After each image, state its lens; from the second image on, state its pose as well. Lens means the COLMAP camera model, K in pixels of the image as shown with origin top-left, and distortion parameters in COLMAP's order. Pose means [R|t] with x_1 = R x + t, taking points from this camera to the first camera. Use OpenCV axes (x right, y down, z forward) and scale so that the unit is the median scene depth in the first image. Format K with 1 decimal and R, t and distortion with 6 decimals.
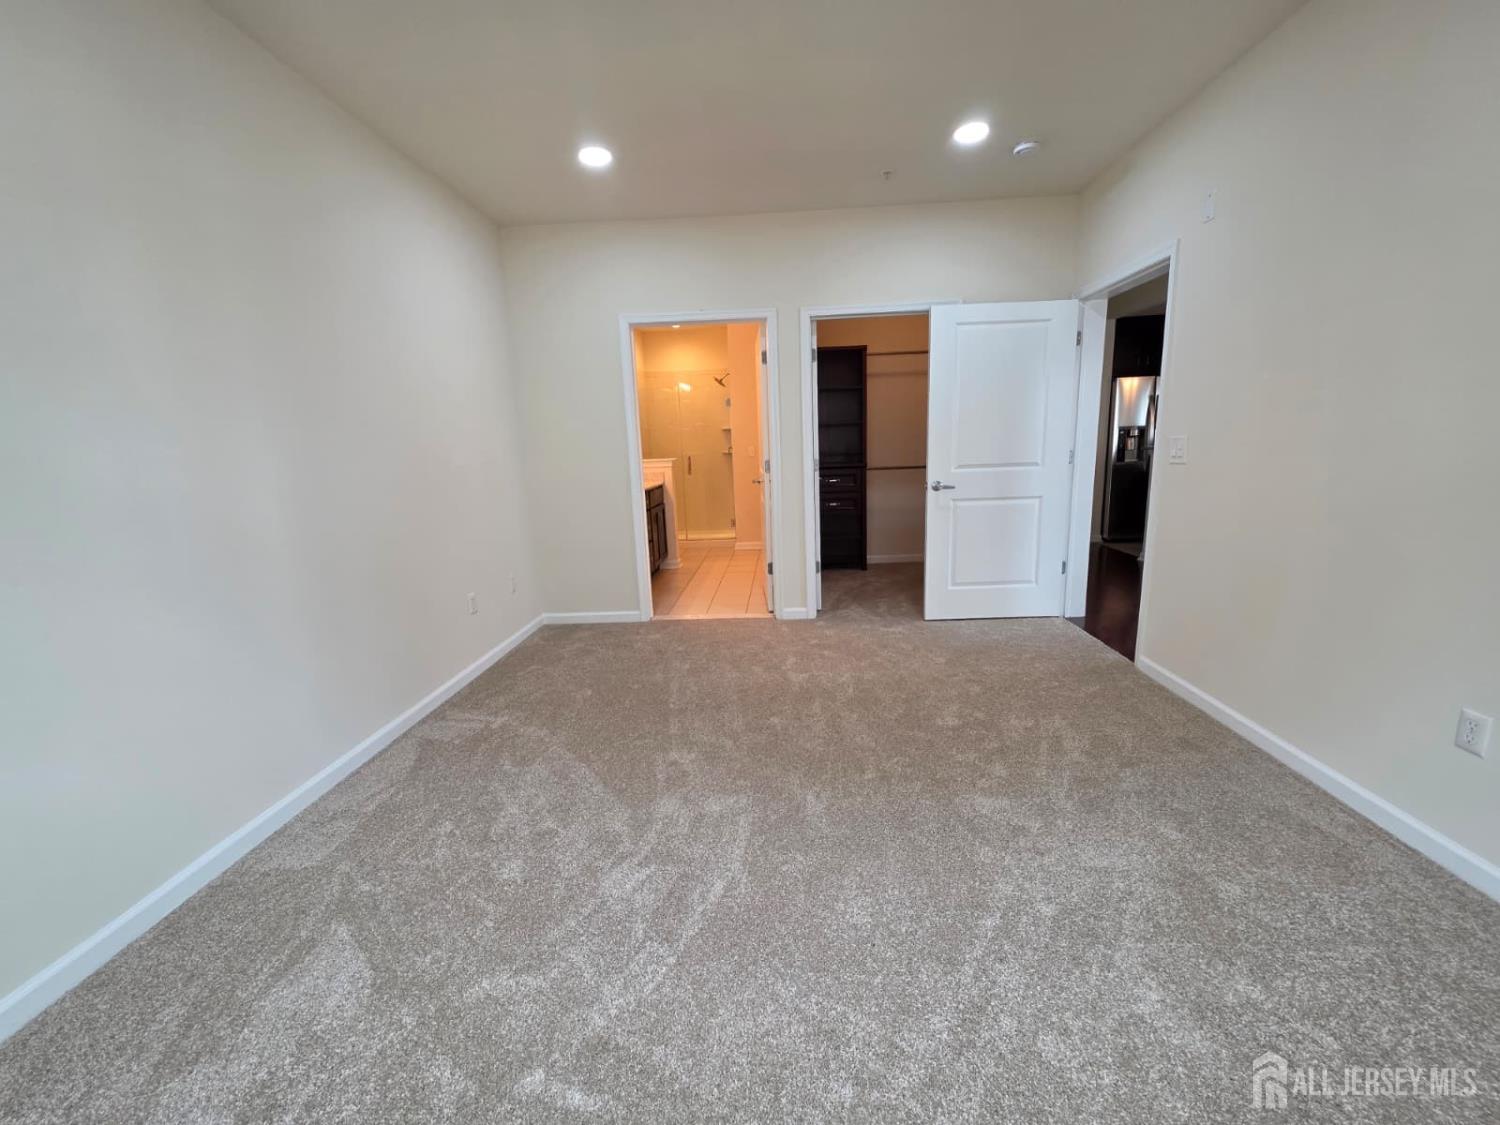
lens RADIAL K [[598.9, 0, 757.7], [0, 598.9, 559.6], [0, 0, 1]] dist [0.002290, 0.000041]
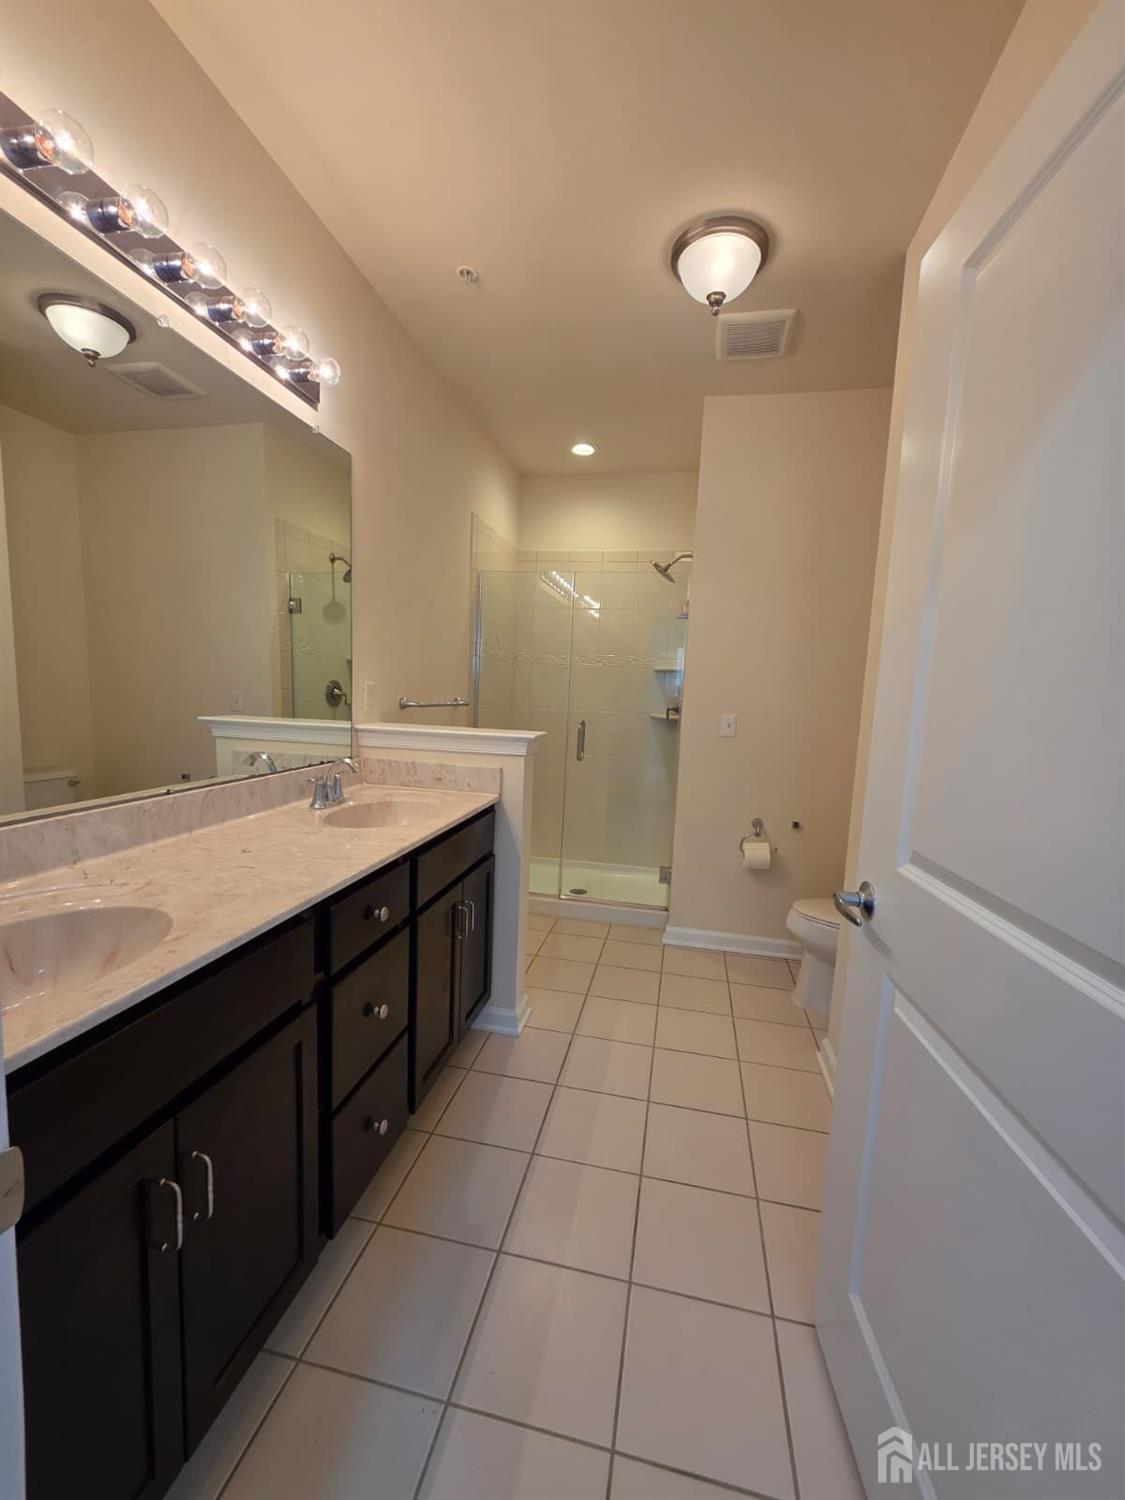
lens RADIAL K [[598.9, 0, 563.2], [0, 598.9, 755.7], [0, 0, 1]] dist [0.002290, 0.000041]
pose [[0.983974, 0.097420, -0.149349, -0.058323], [-0.109480, 0.991173, -0.074762, -0.109108], [0.140747, 0.089915, 0.985954, 0.547524]]
